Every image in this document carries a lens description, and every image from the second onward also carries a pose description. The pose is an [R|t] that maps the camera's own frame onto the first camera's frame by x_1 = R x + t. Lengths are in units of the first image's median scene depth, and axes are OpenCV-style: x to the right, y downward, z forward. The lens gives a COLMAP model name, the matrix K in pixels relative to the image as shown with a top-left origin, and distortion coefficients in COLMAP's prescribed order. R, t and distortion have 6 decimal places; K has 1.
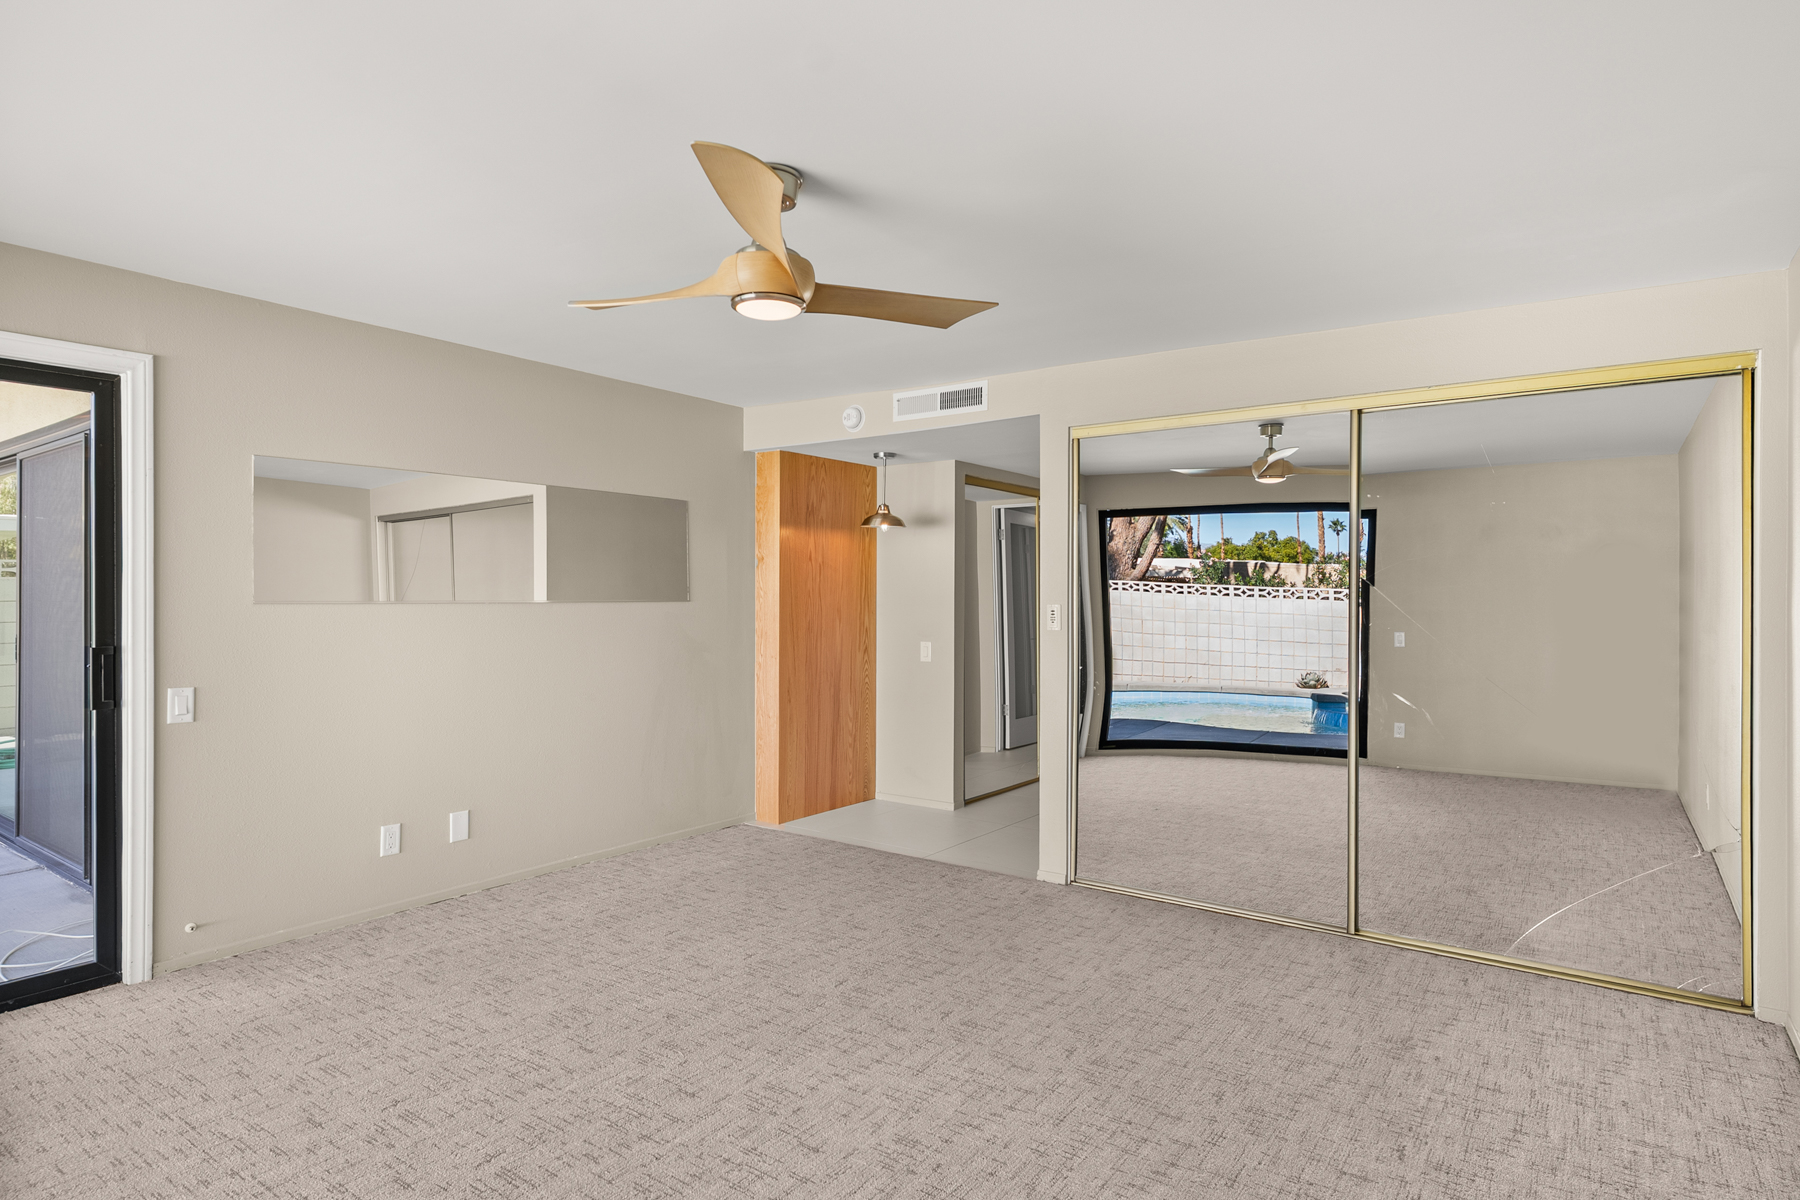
lens RADIAL K [[963.9, 0, 906.0], [0, 963.9, 595.9], [0, 0, 1]] dist [0.002397, 0.001631]
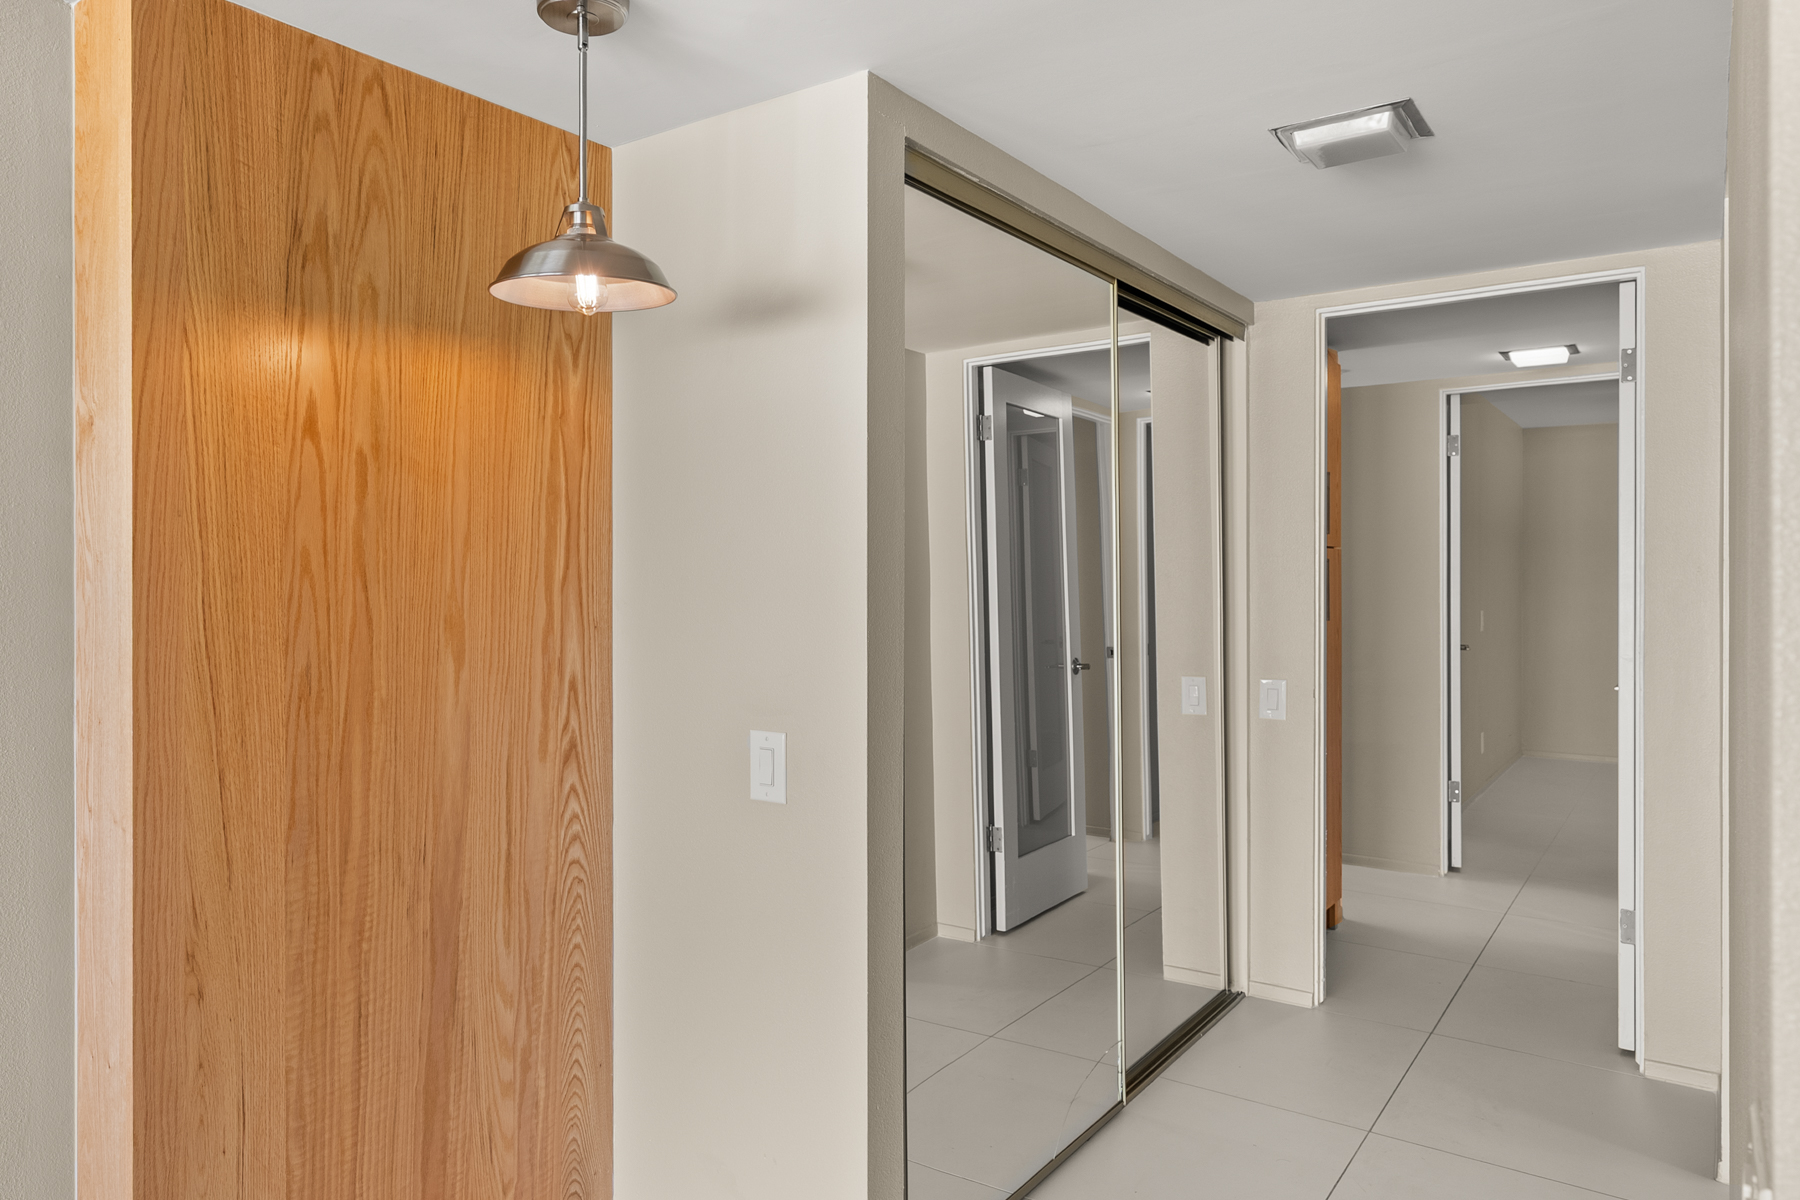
lens RADIAL K [[1161.8, 0, 905.9], [0, 1161.8, 583.9], [0, 0, 1]] dist [-0.004673, 0.002366]
pose [[0.997780, -0.001038, 0.066581, 0.038785], [0.000321, 0.999942, 0.010788, -0.000276], [-0.066589, -0.010742, 0.997723, 0.651500]]
